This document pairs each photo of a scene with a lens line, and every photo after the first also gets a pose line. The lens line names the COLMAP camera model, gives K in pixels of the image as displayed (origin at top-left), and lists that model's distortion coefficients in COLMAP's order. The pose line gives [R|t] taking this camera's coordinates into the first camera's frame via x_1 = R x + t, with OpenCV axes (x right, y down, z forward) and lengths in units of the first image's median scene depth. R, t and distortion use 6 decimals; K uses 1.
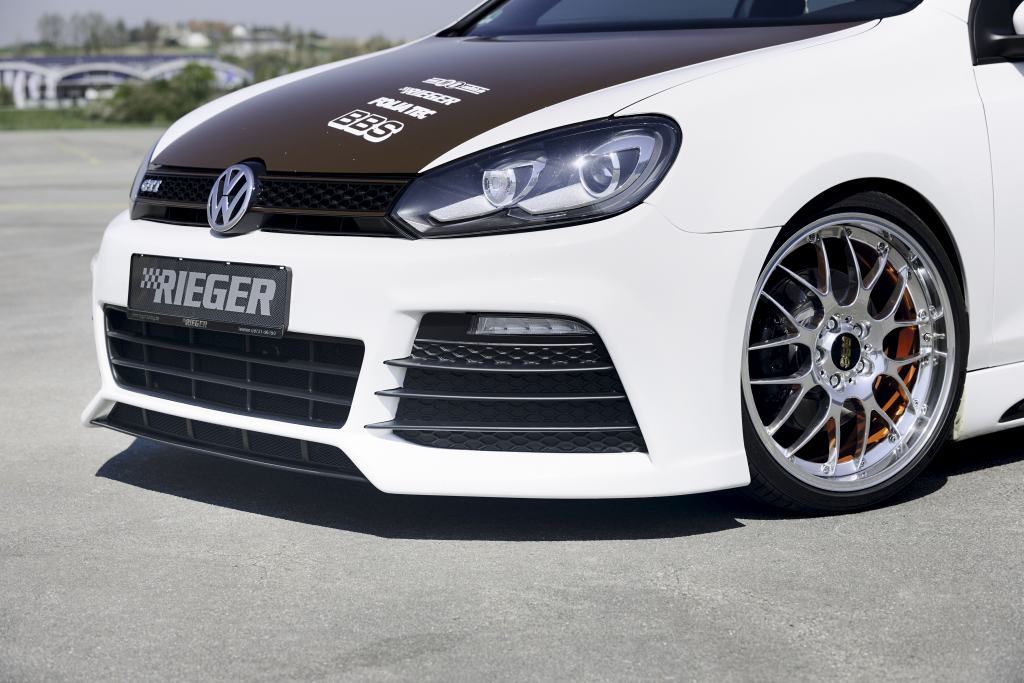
lens RADIAL K [[2166.2, 0, 512.3], [0, 2166.2, 343.1], [0, 0, 1]] dist [-0.346675, 0.000000]
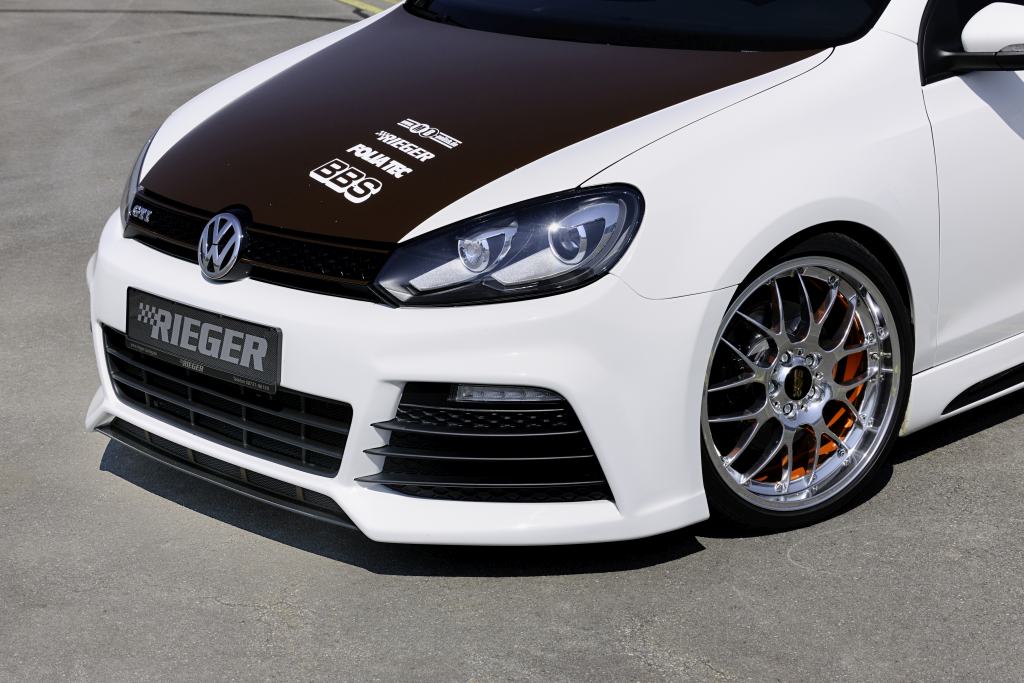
lens RADIAL K [[2166.2, 0, 511.6], [0, 2166.2, 340.8], [0, 0, 1]] dist [-0.346675, 0.000000]
pose [[0.999682, -0.020139, 0.015197, -0.004270], [0.017541, 0.987751, 0.155051, -0.187049], [-0.018134, -0.154735, 0.987790, -0.060411]]
